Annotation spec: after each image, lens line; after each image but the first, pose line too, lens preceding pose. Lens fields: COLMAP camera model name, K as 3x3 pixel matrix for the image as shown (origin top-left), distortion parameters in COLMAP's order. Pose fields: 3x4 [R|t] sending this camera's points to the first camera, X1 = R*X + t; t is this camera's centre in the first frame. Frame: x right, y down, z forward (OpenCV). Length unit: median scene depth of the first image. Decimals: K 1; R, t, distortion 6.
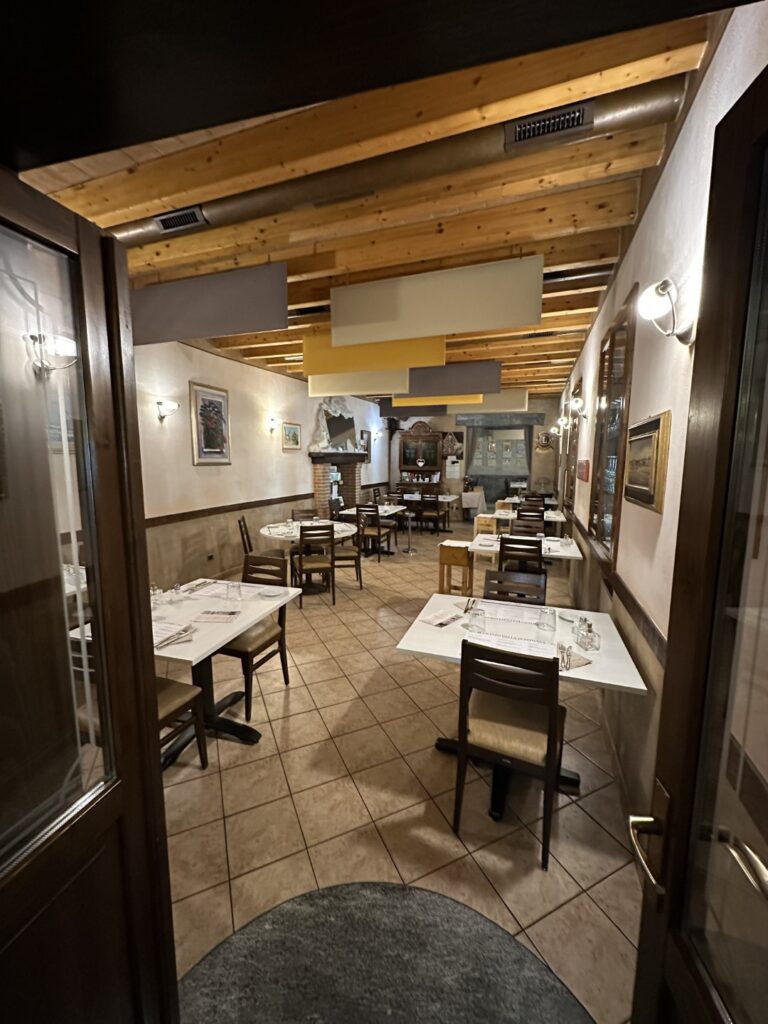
lens RADIAL K [[406.6, 0, 384.3], [0, 406.6, 511.5], [0, 0, 1]] dist [0.000085, -0.000061]
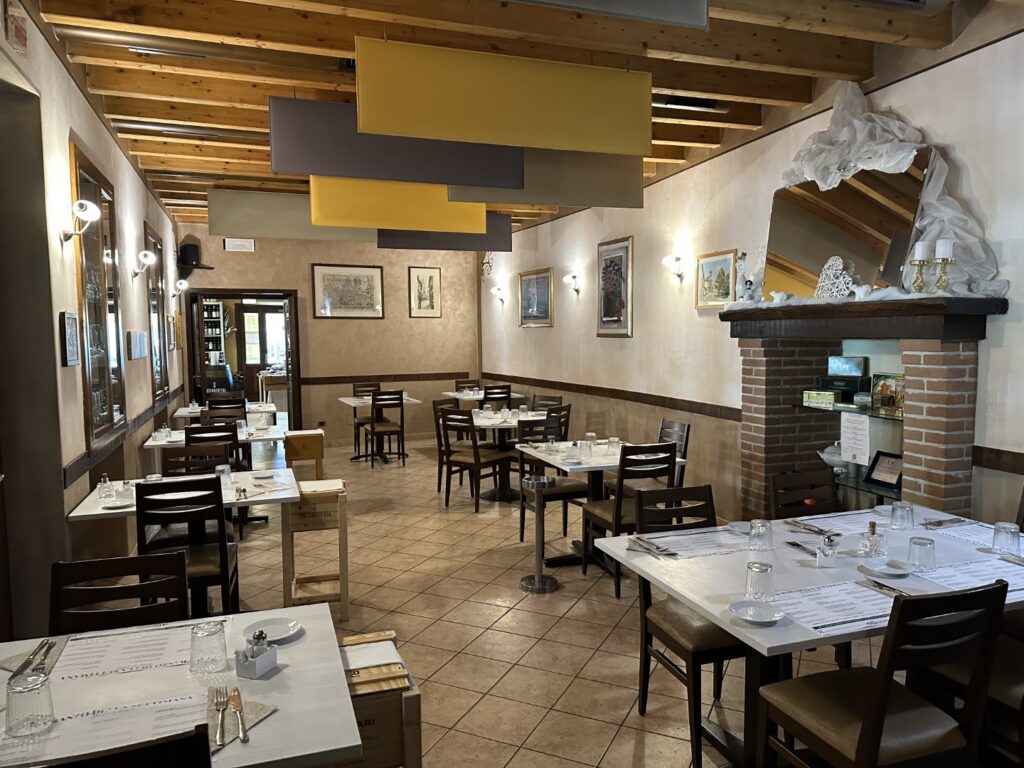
lens RADIAL K [[714.4, 0, 505.6], [0, 714.4, 393.2], [0, 0, 1]] dist [0.048242, -0.050515]
pose [[-0.778905, 0.060148, -0.624250, 1.148011], [-0.070859, 0.980575, 0.182895, -0.445038], [0.623125, 0.186692, -0.759514, 3.515229]]
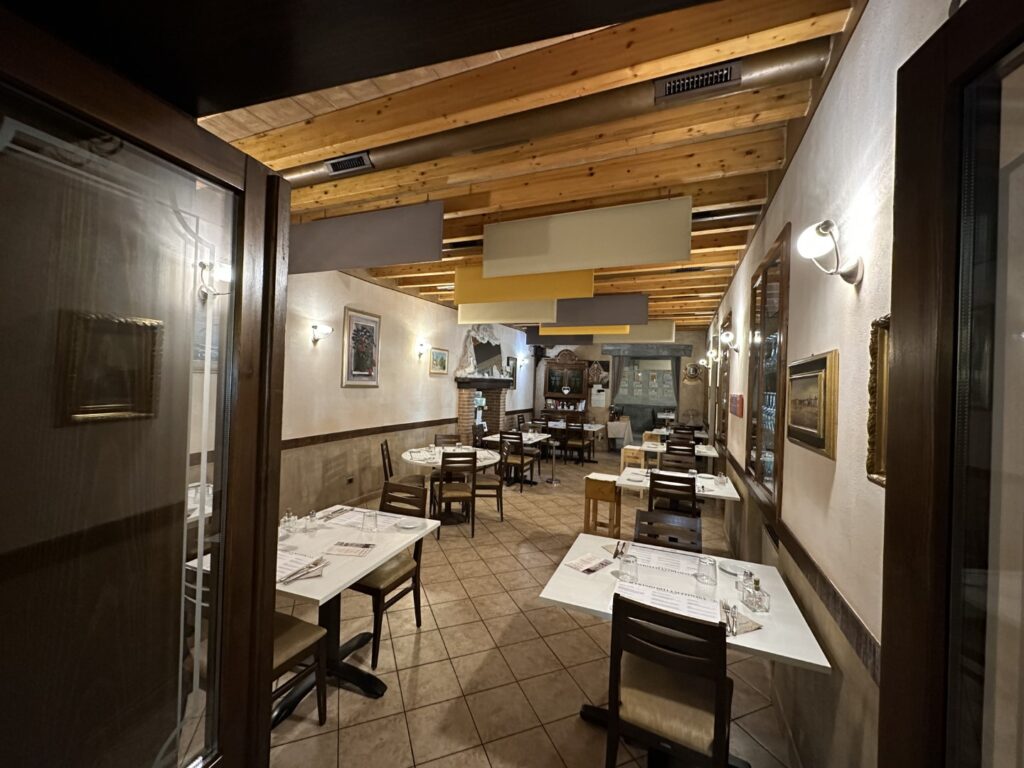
lens RADIAL K [[406.6, 0, 508.9], [0, 406.6, 383.2], [0, 0, 1]] dist [0.000085, -0.000061]
pose [[0.998365, 0.029509, -0.048961, -0.005990], [-0.035641, 0.990936, -0.129522, -0.012148], [0.044695, 0.131055, 0.990367, 0.021739]]
